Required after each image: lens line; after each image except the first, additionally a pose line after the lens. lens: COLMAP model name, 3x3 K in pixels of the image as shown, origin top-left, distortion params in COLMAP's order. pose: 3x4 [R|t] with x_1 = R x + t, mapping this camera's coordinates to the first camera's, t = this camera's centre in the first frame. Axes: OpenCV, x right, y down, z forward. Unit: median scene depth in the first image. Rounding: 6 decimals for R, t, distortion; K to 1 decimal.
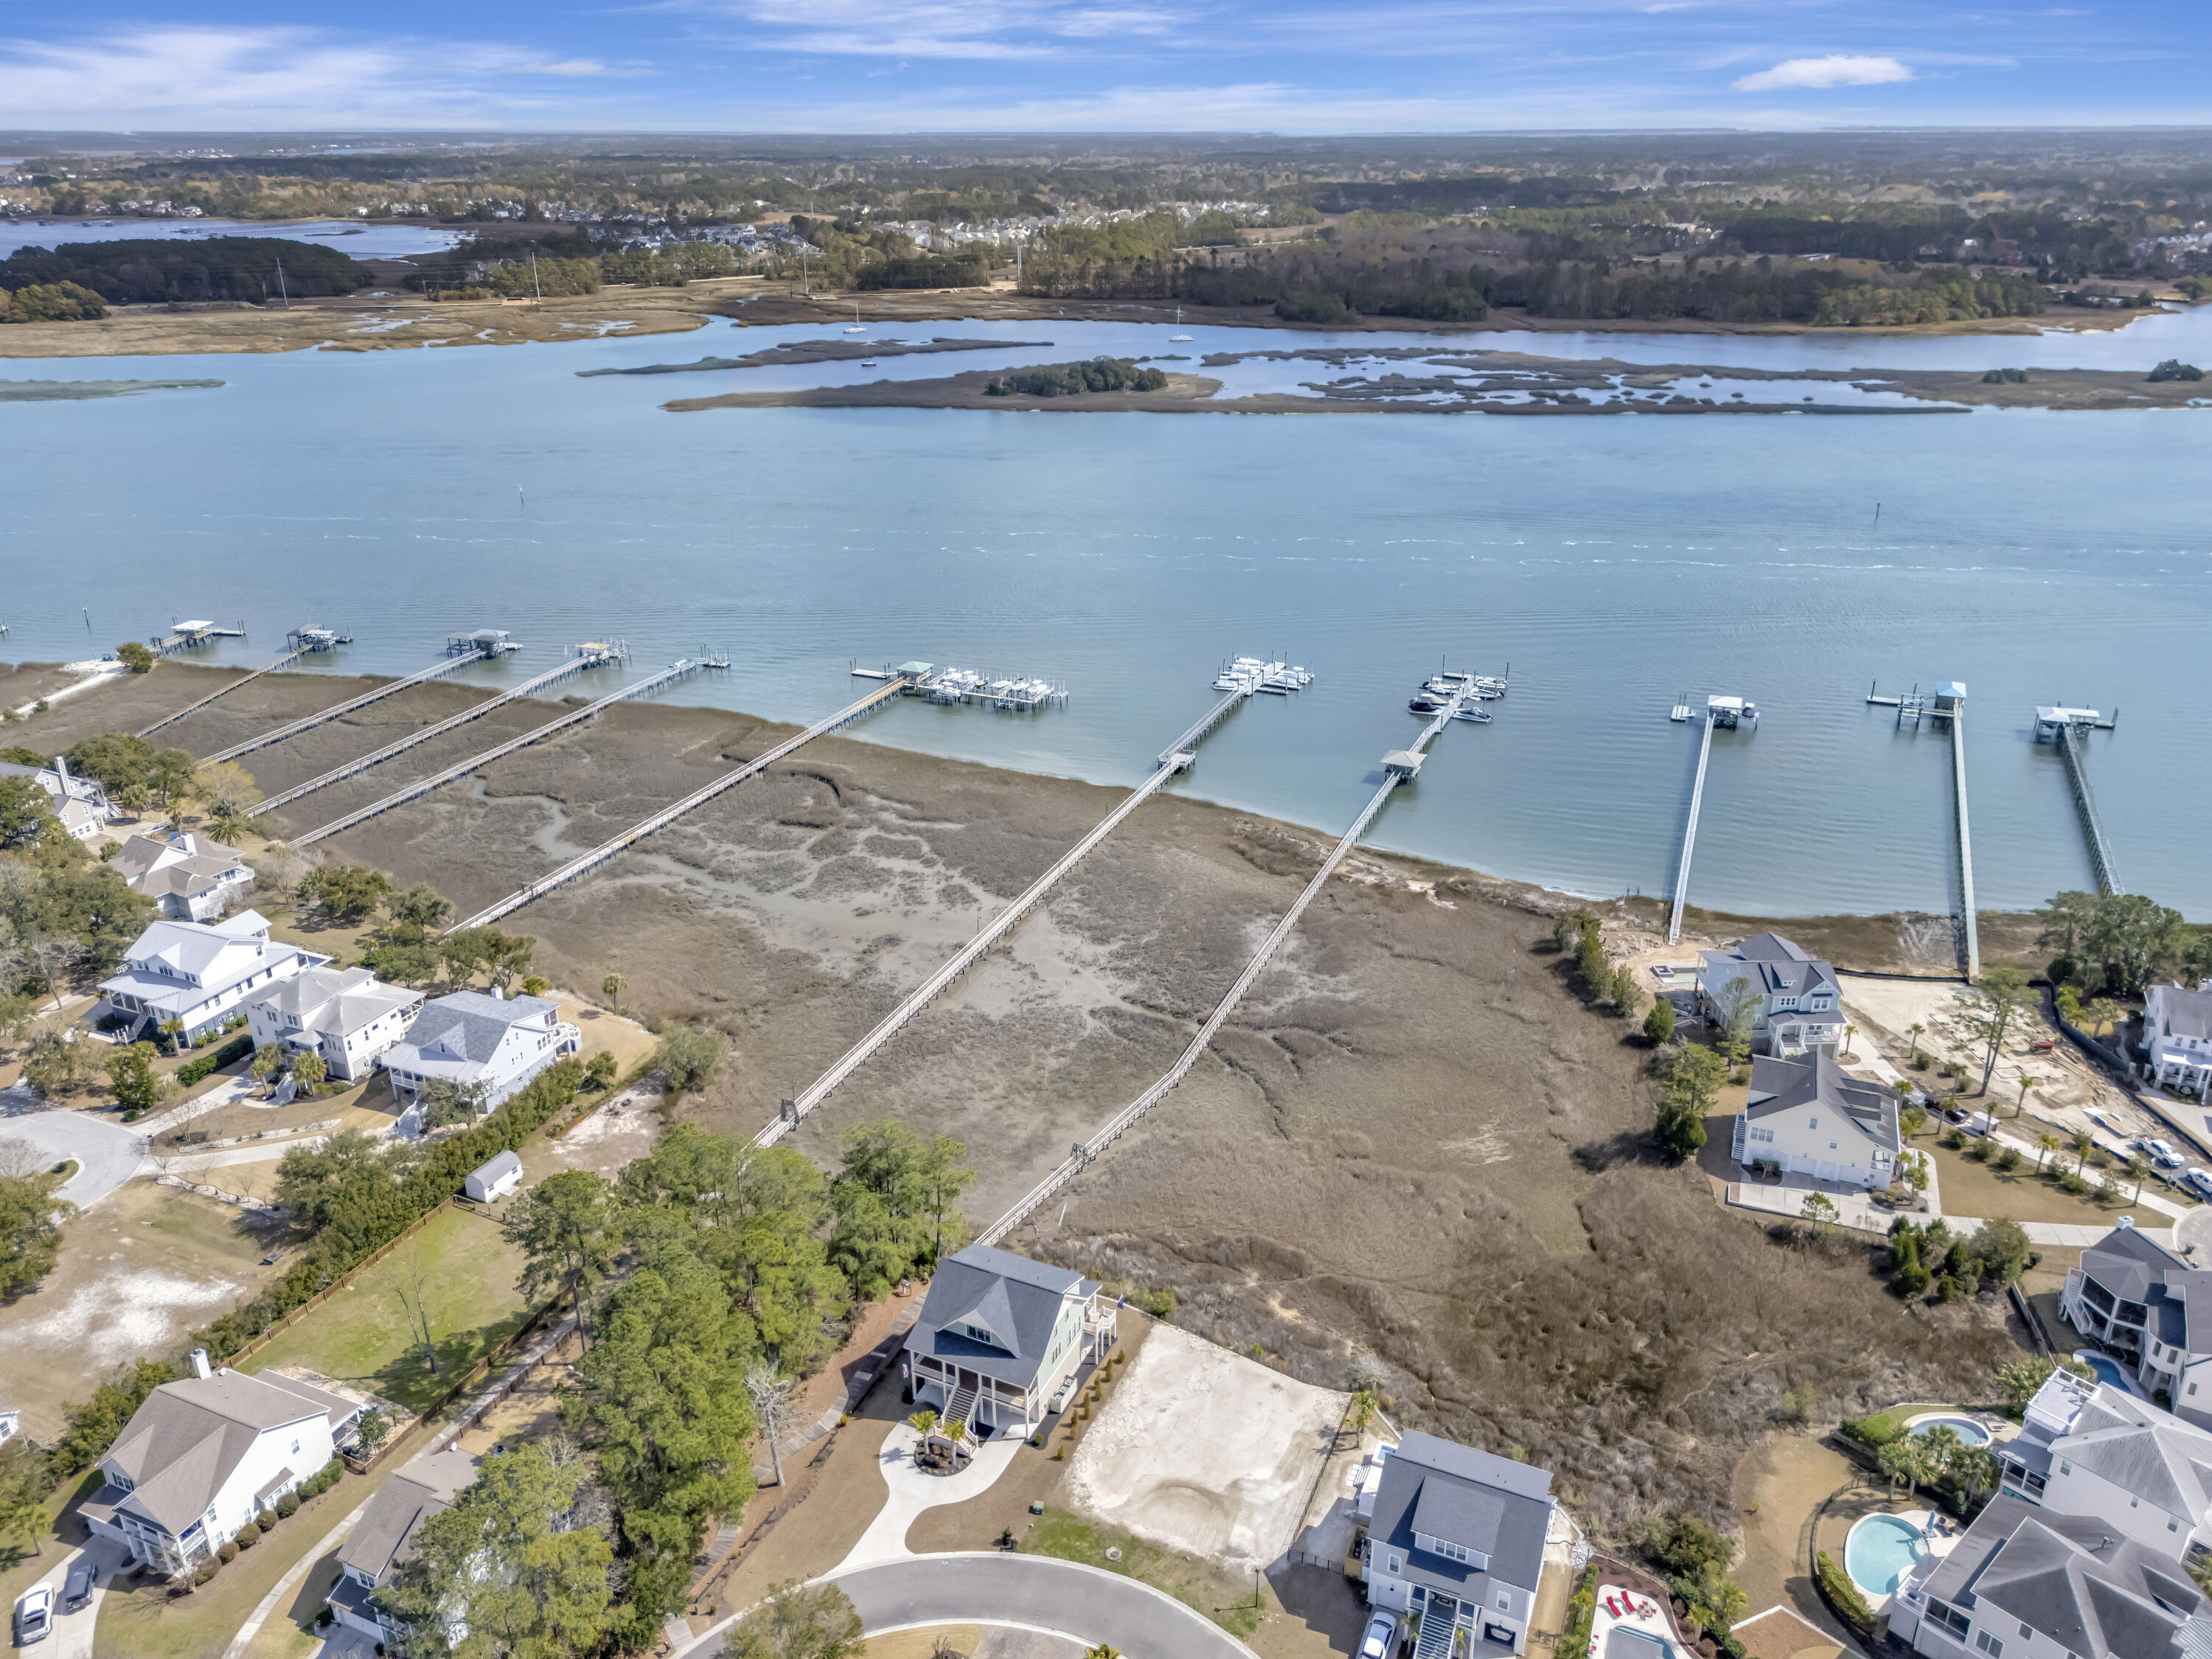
lens RADIAL K [[1630.5, 0, 1100.6], [0, 1630.5, 819.8], [0, 0, 1]] dist [0.066073, -0.071485]
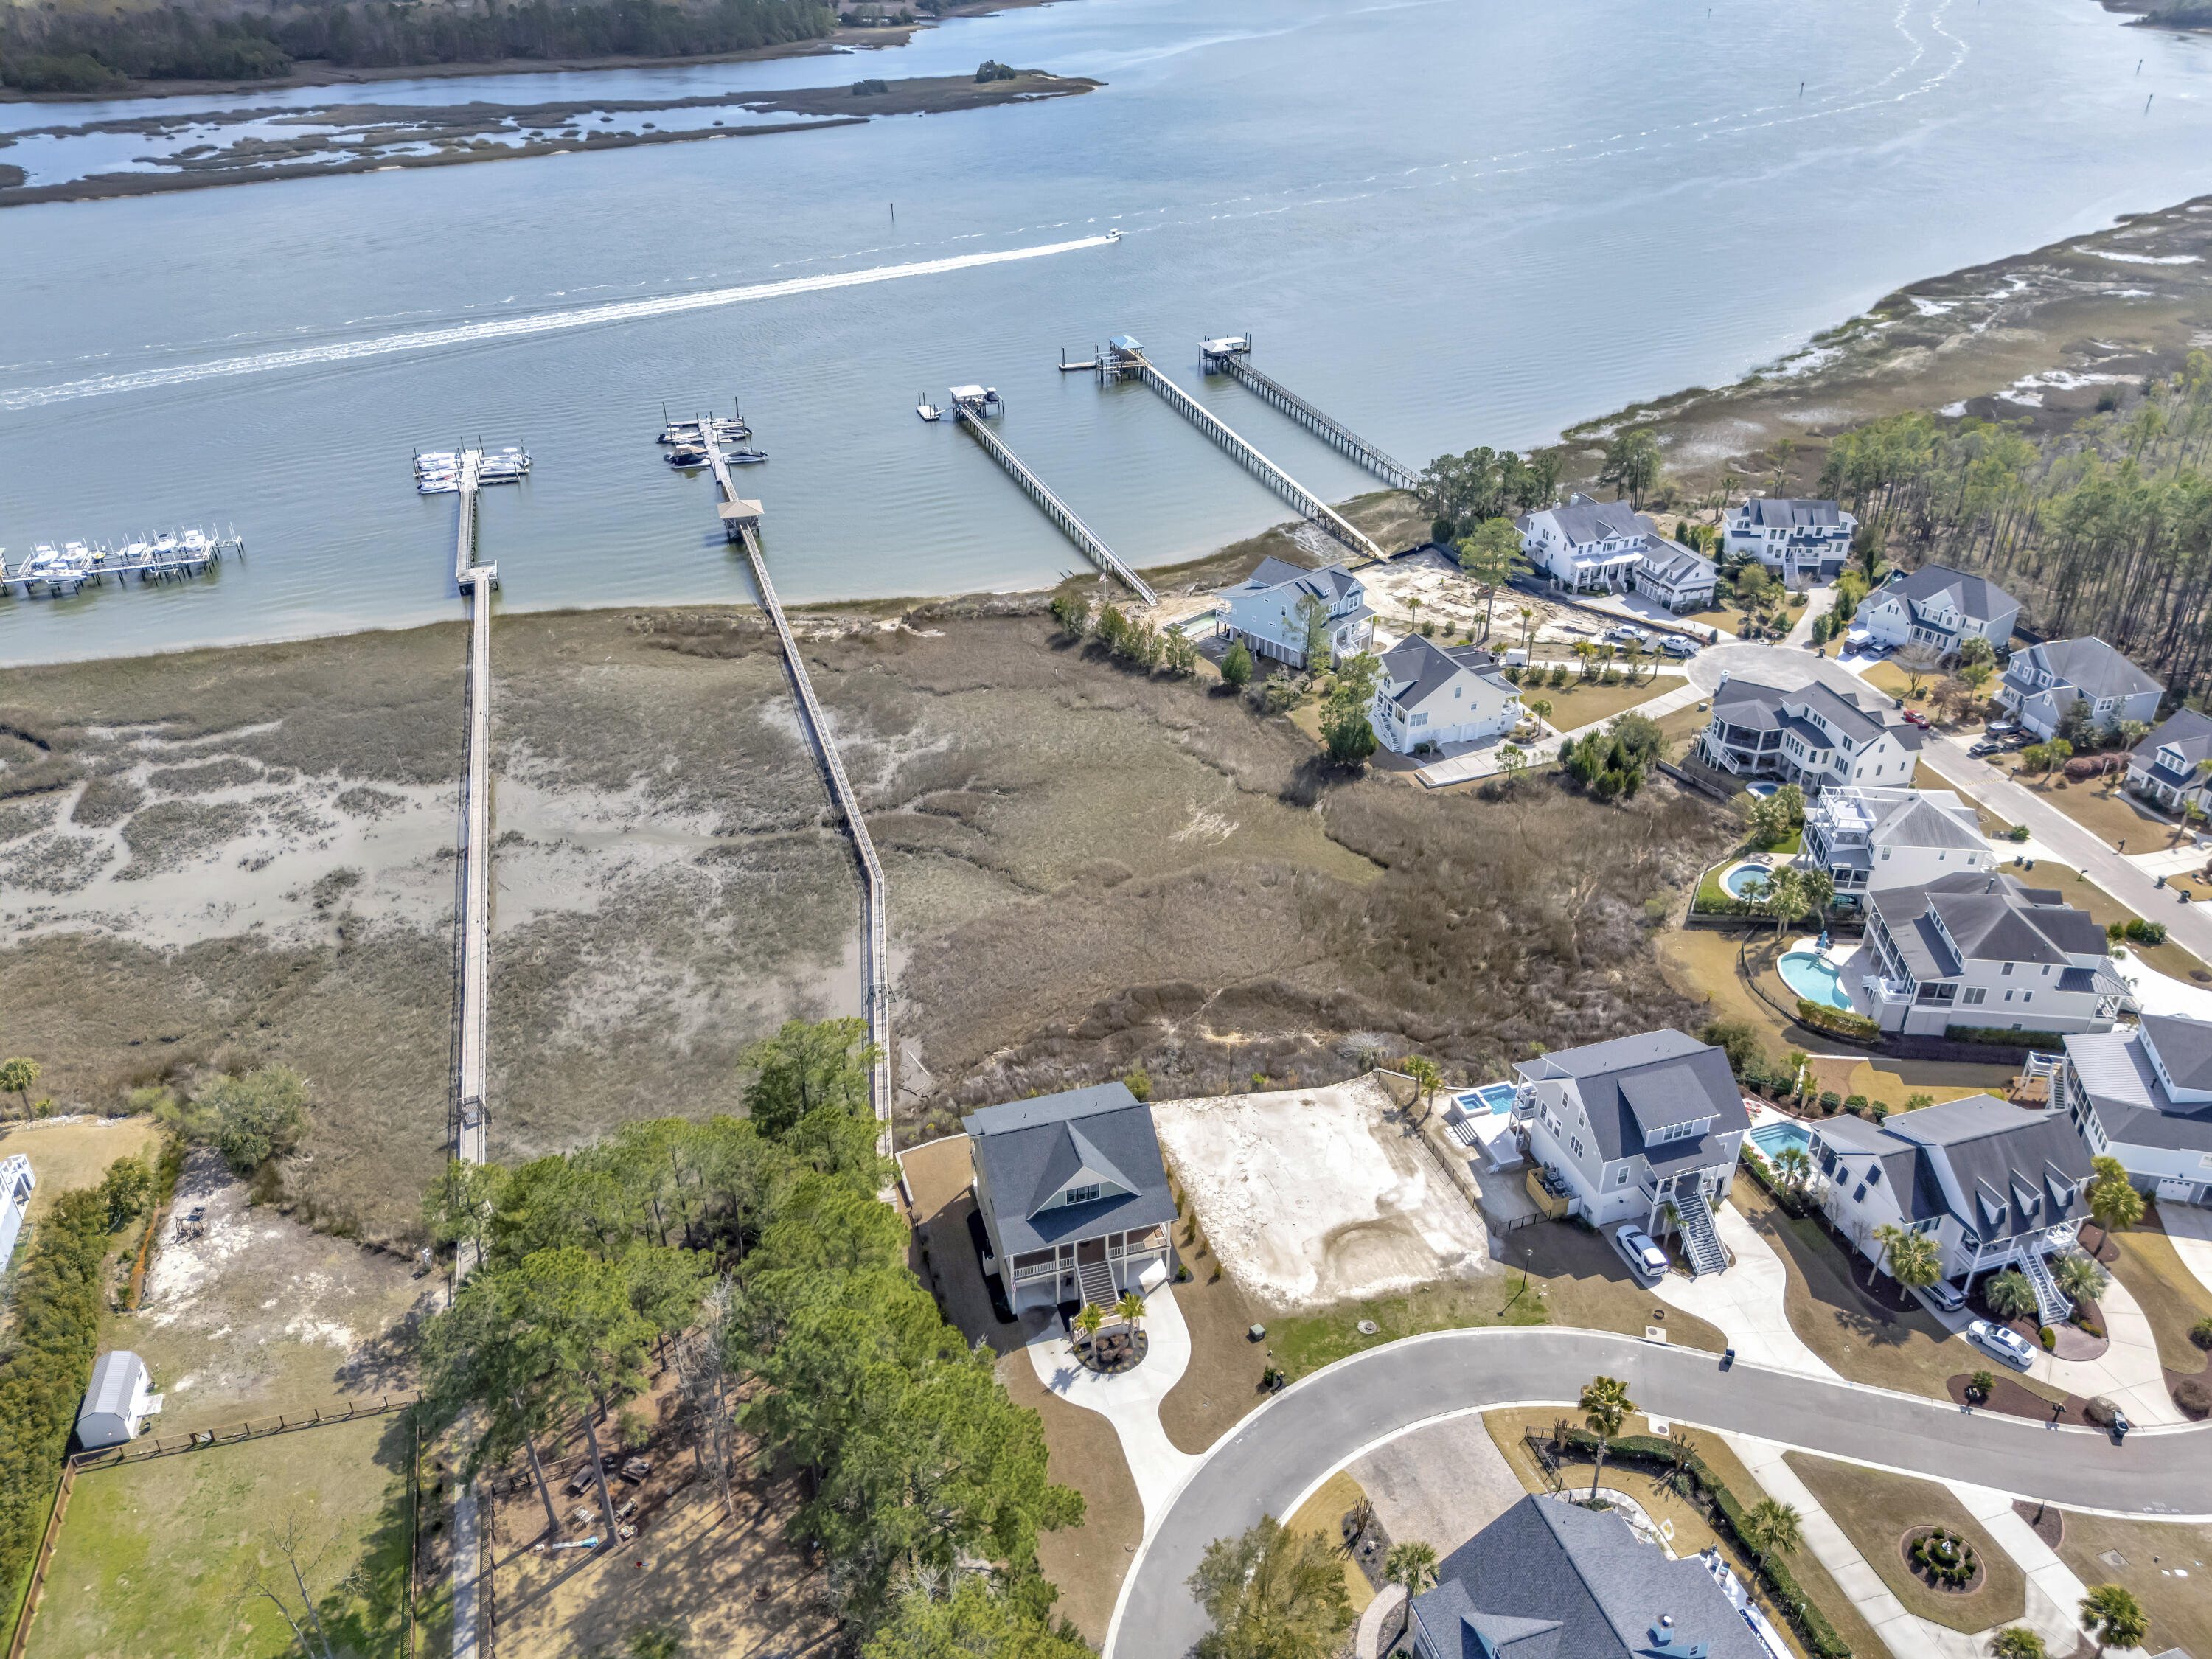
lens RADIAL K [[1630.5, 0, 1100.6], [0, 1630.5, 819.8], [0, 0, 1]] dist [0.066073, -0.071485]
pose [[0.752056, -0.331340, 0.569759, -0.252643], [0.261560, 0.943503, 0.203441, -0.009561], [-0.604978, -0.003972, 0.796232, 0.199701]]
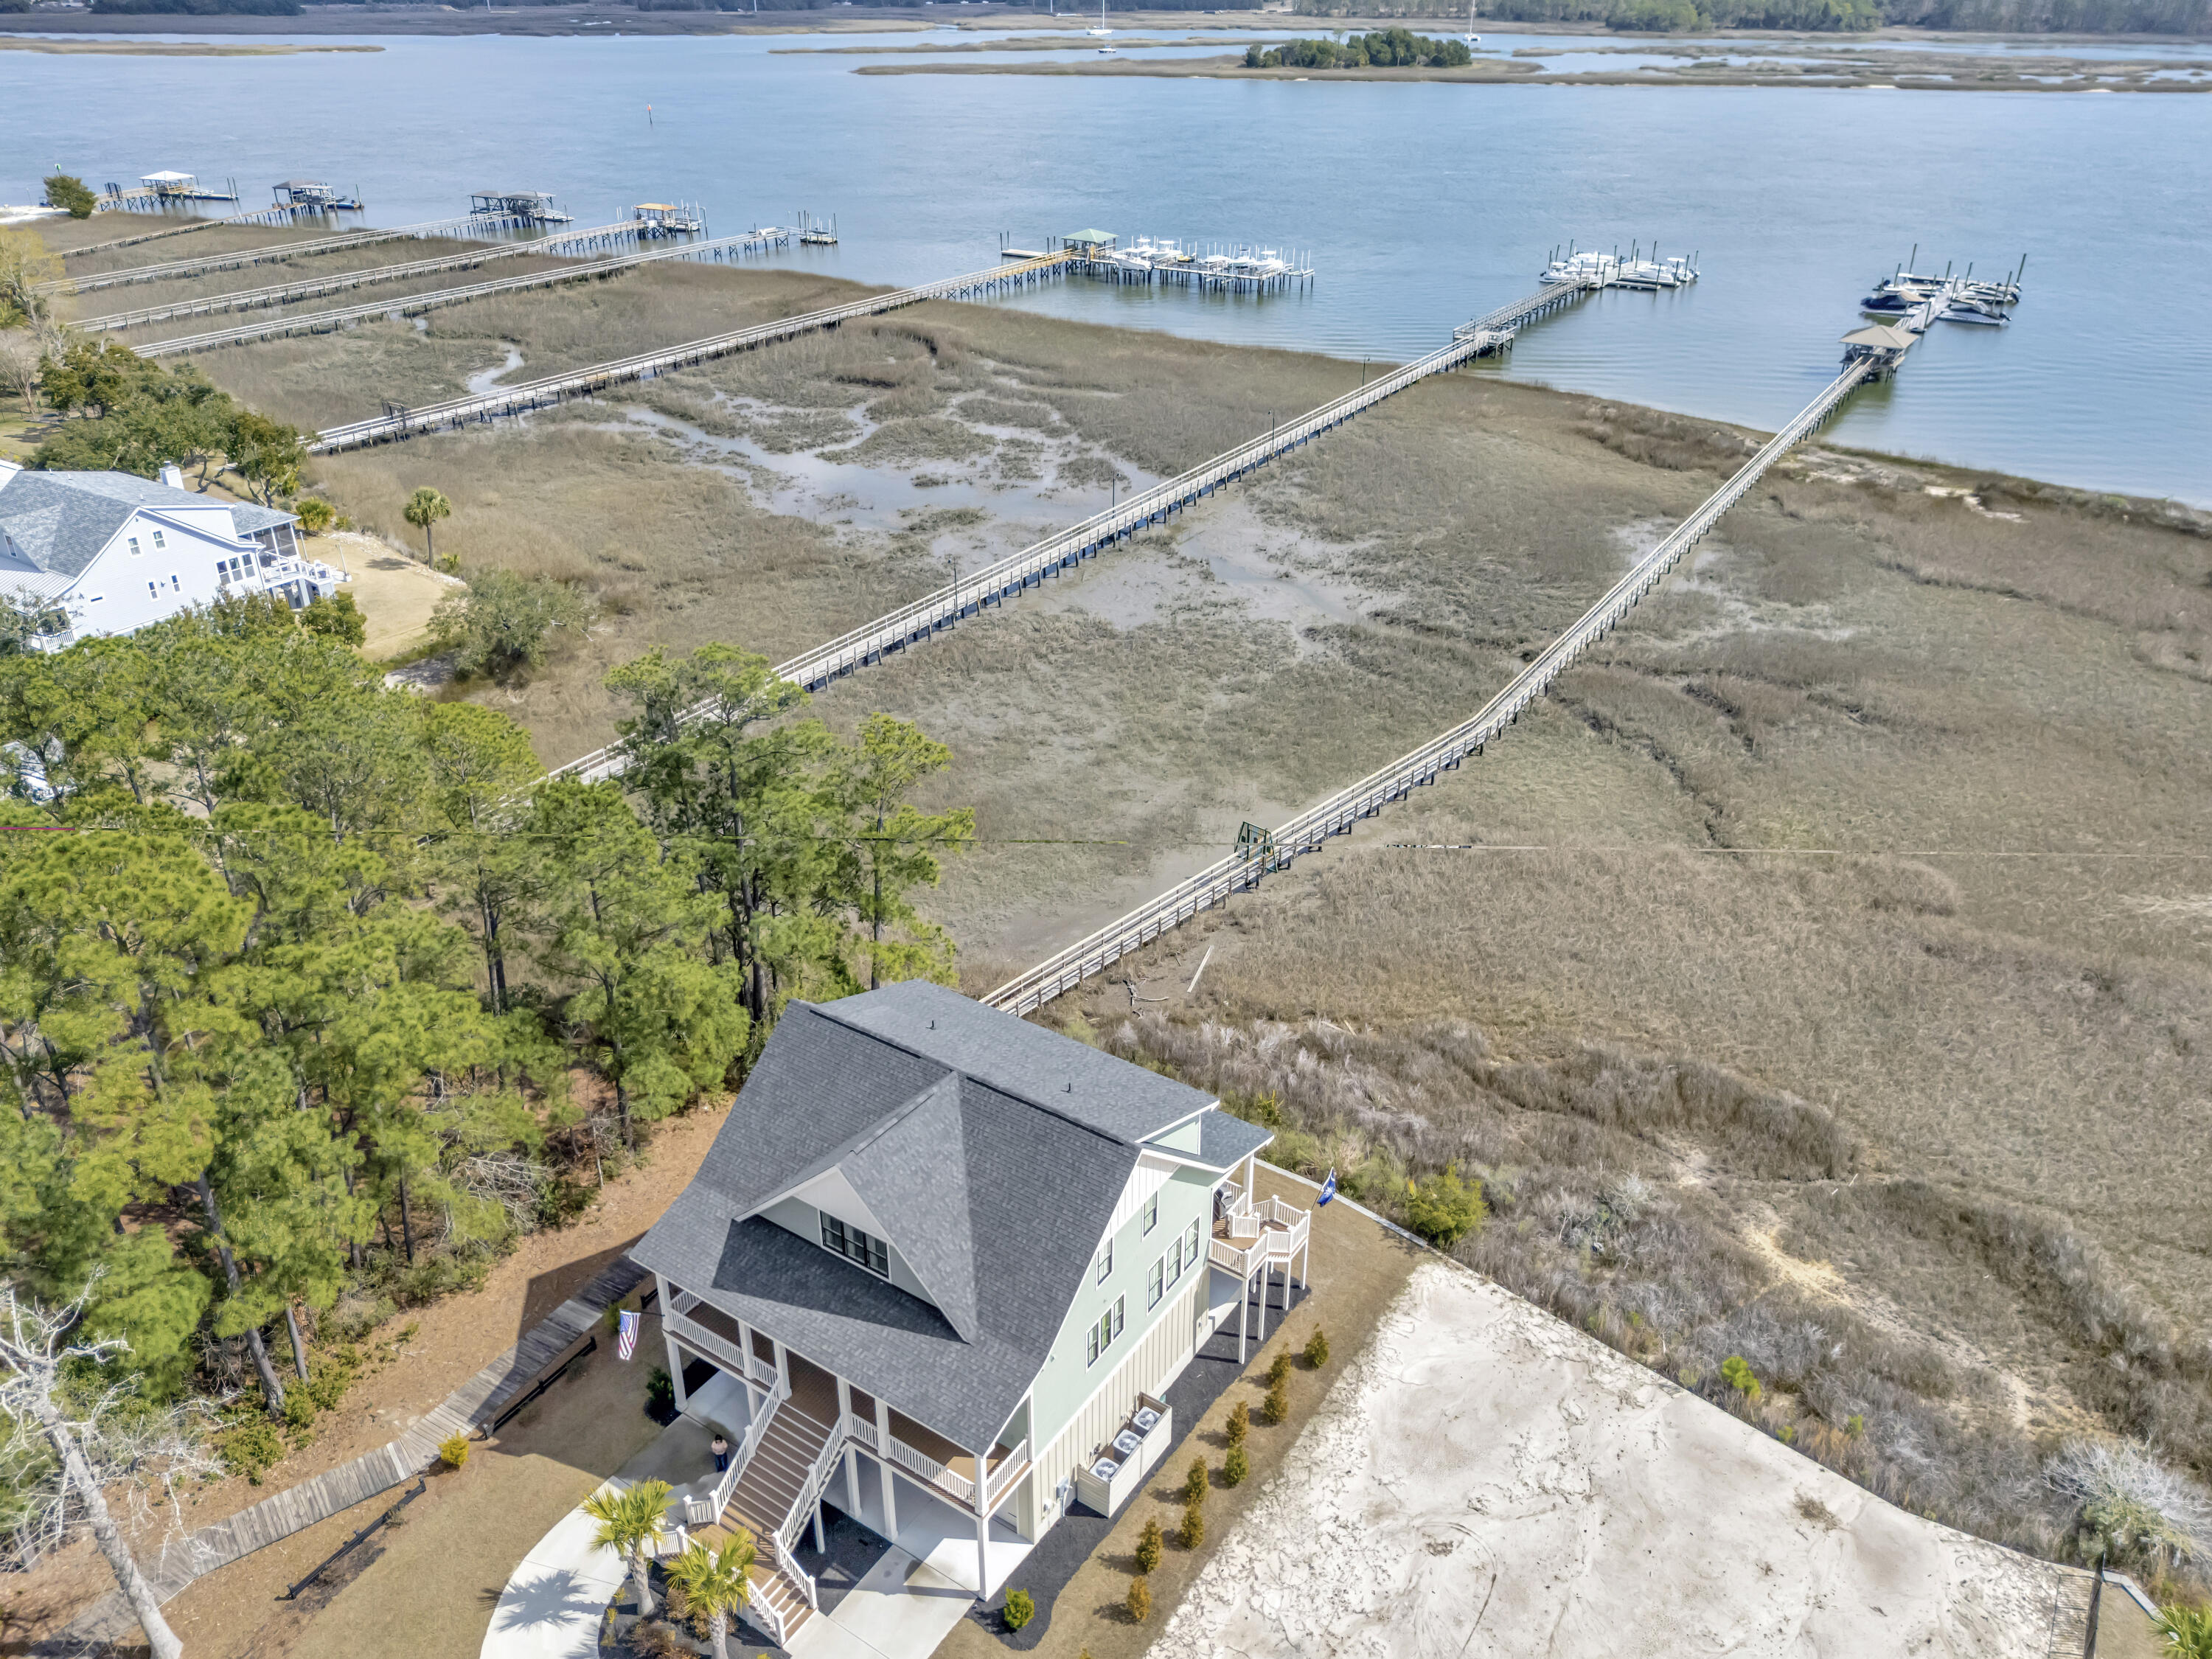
lens RADIAL K [[1644.7, 0, 1093.1], [0, 1644.7, 835.2], [0, 0, 1]] dist [0.085756, -0.128793]
pose [[0.987178, 0.078830, -0.138797, 0.003617], [-0.065787, 0.993188, 0.096176, 0.112527], [0.145433, -0.085812, 0.985640, 0.389090]]
